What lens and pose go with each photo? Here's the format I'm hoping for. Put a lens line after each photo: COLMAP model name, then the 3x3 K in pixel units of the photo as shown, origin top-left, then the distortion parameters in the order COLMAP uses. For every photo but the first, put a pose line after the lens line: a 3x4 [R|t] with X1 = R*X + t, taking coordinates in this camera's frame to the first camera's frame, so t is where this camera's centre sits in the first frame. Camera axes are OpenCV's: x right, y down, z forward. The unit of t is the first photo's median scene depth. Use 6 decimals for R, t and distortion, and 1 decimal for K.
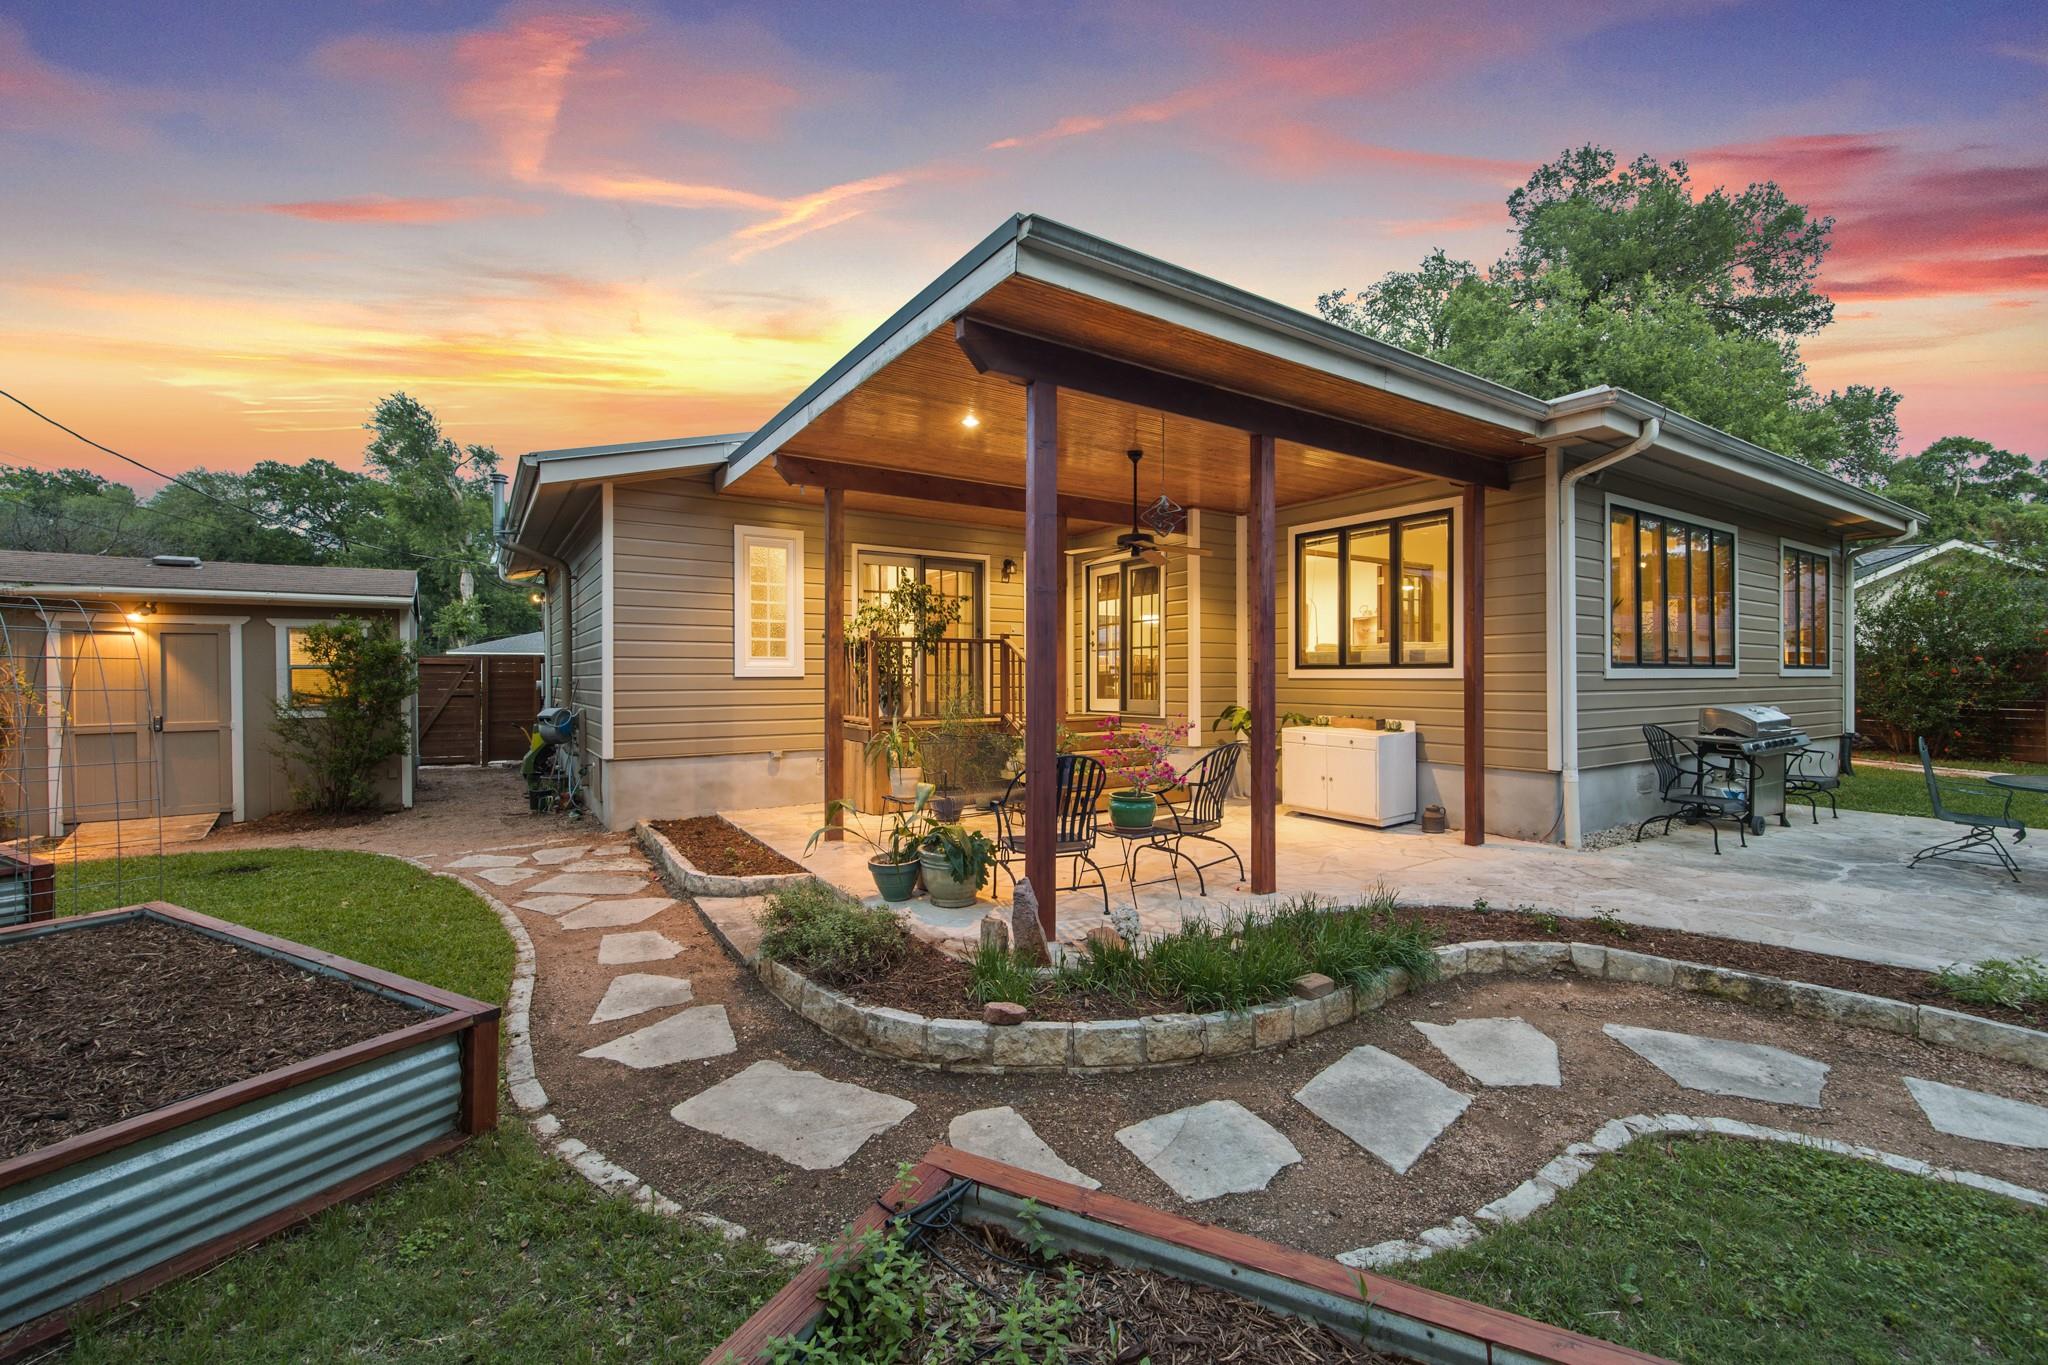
lens RADIAL K [[831.5, 0, 1027.2], [0, 831.5, 672.7], [0, 0, 1]] dist [-0.001933, -0.001153]
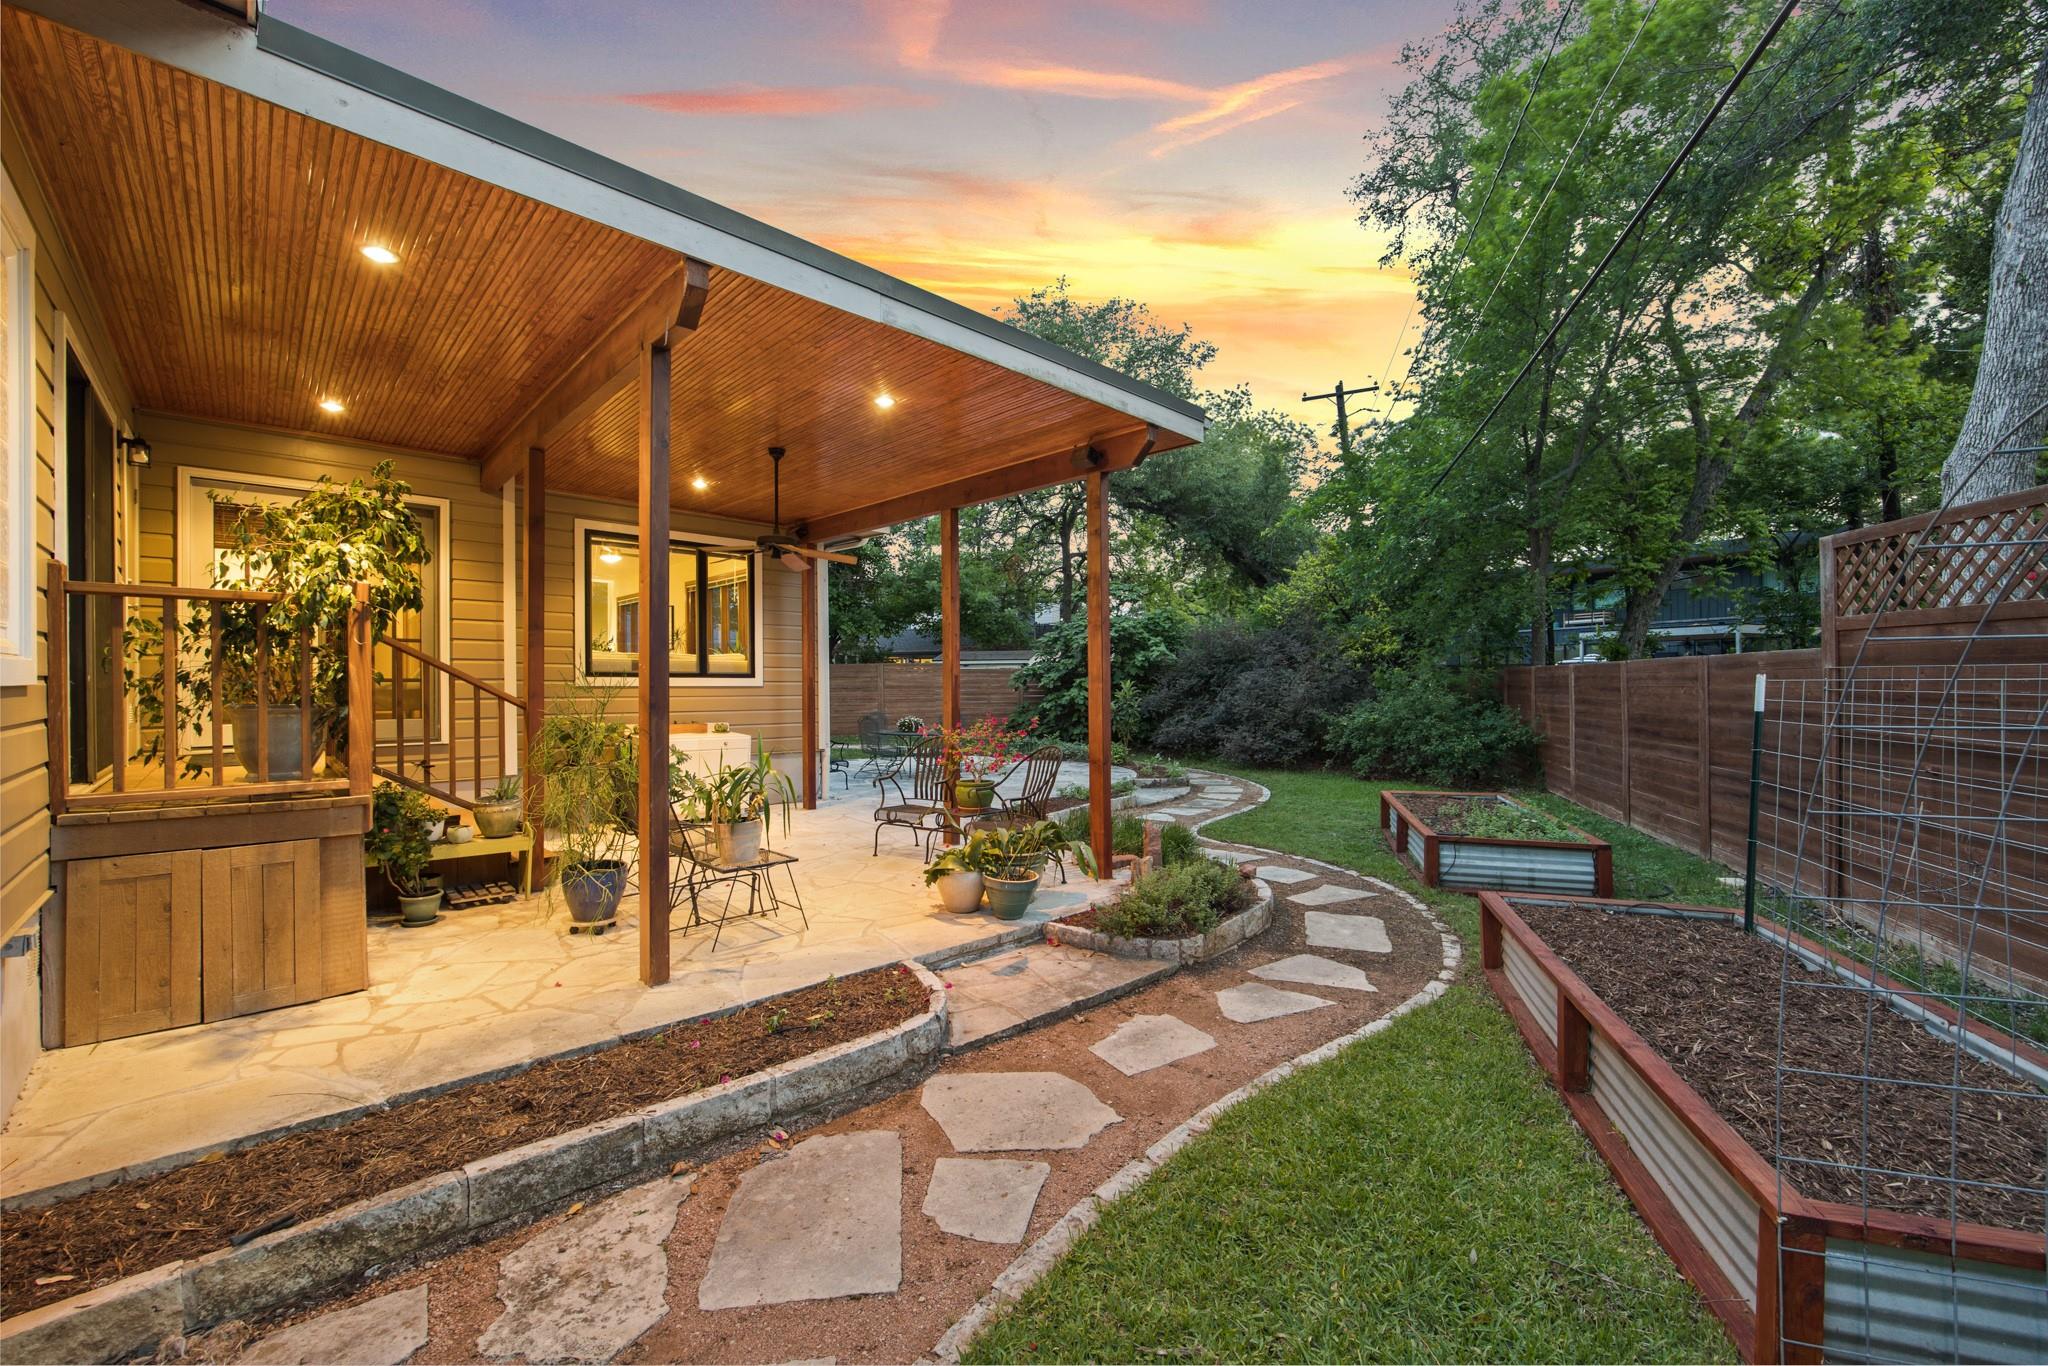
lens RADIAL K [[831.5, 0, 1030.1], [0, 831.5, 680.8], [0, 0, 1]] dist [-0.001933, -0.001153]
pose [[-0.175012, 0.000499, 0.984566, -0.732323], [-0.002832, 0.999995, -0.001010, -0.000617], [-0.984562, -0.002965, -0.175009, 0.757613]]
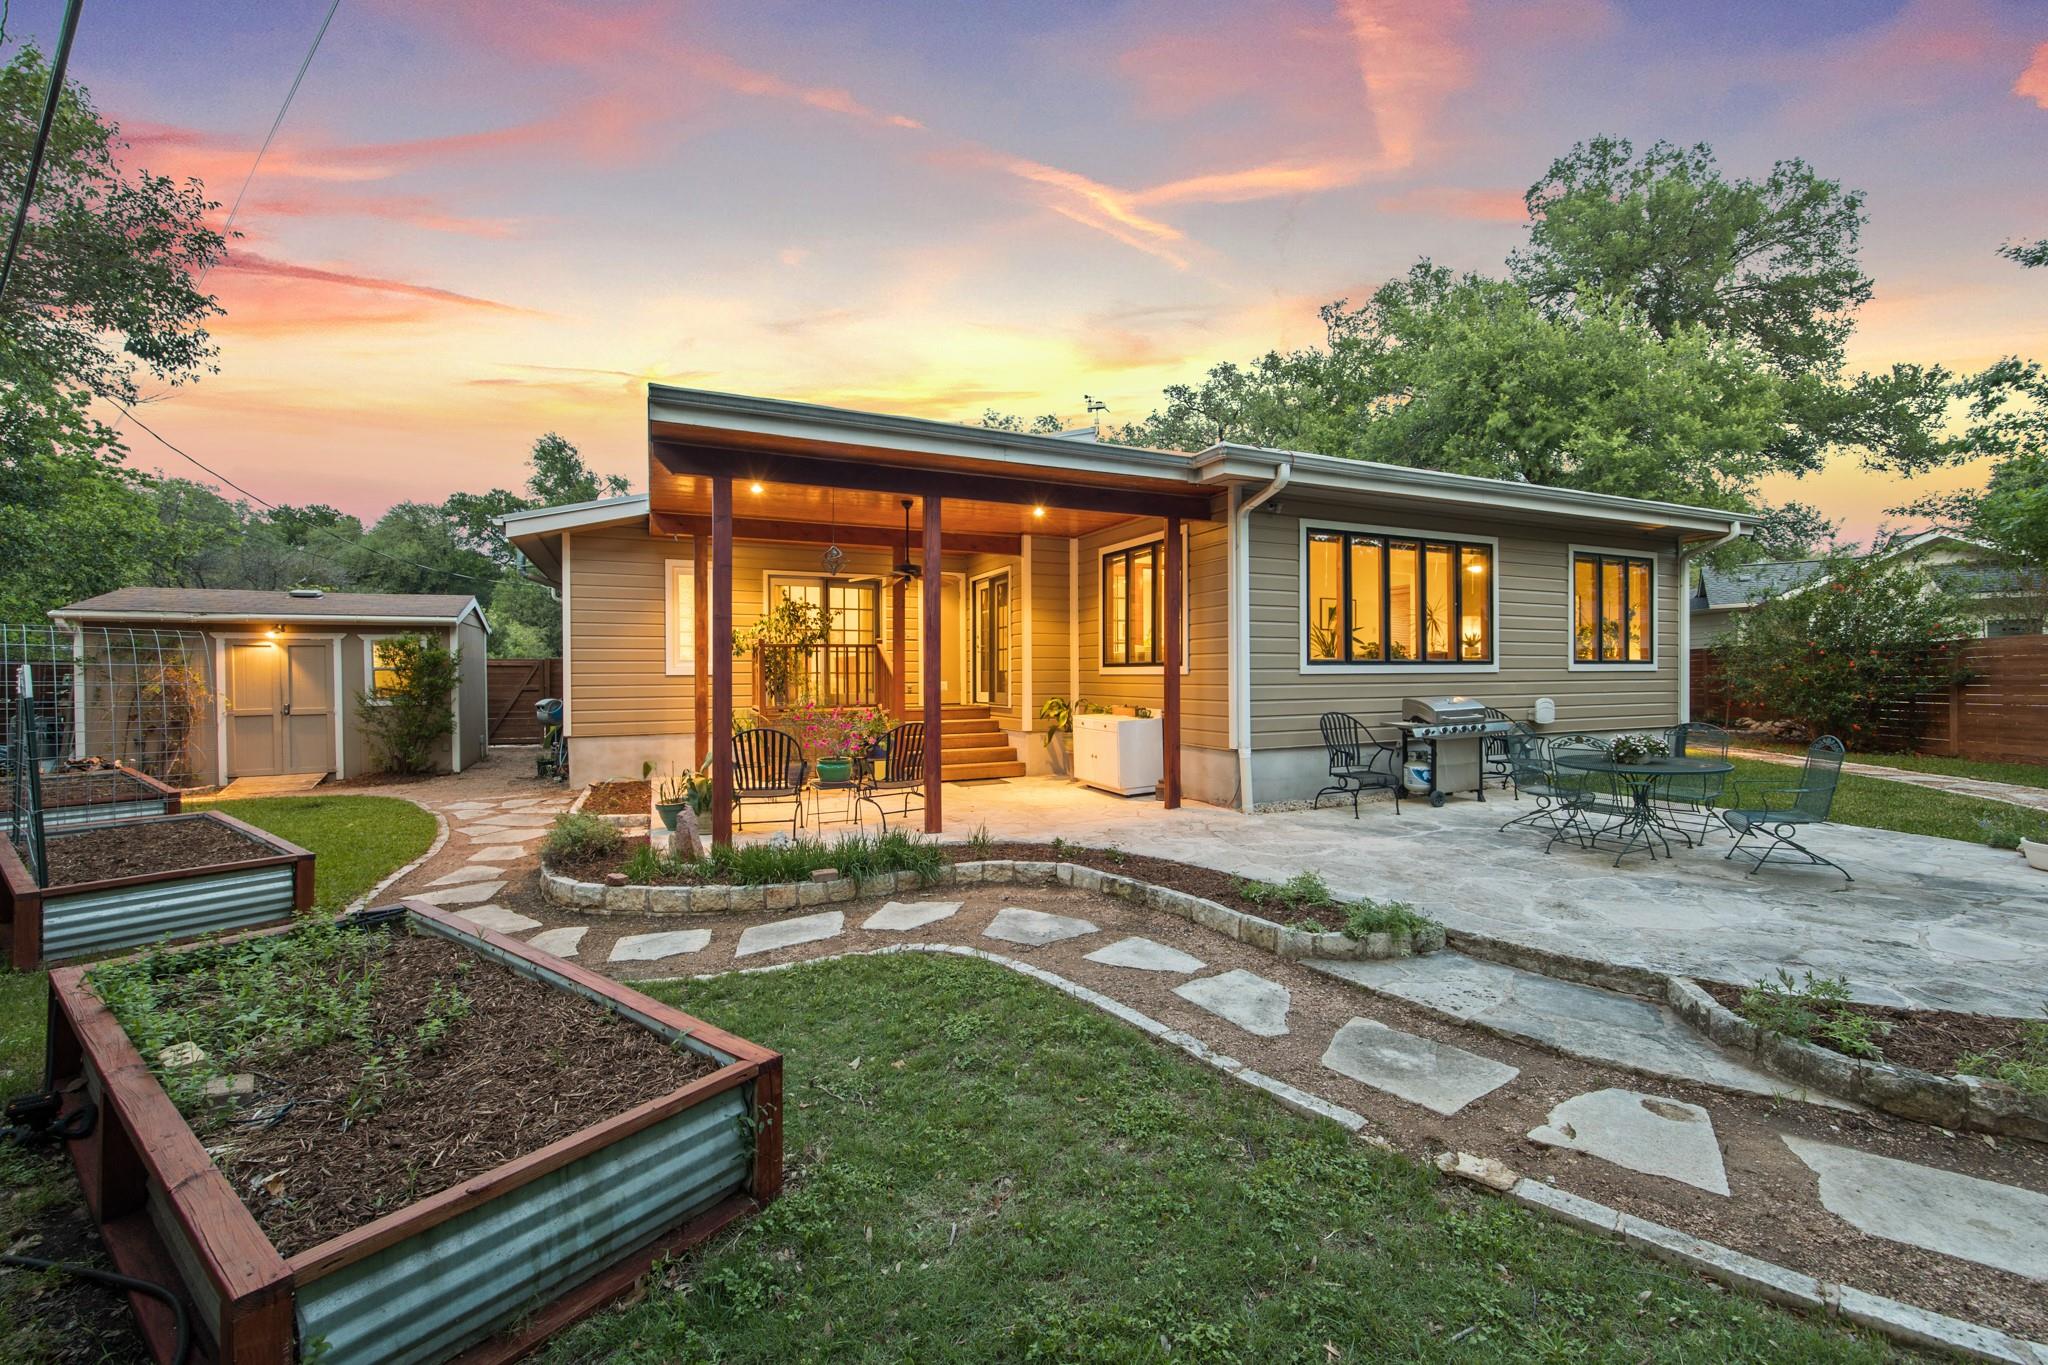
lens RADIAL K [[831.5, 0, 1053.9], [0, 831.5, 669.3], [0, 0, 1]] dist [-0.001933, -0.001153]
pose [[0.988982, -0.004562, -0.147965, 0.478599], [0.004679, 0.999989, 0.000441, -0.001859], [0.147961, -0.001128, 0.988993, -0.222523]]
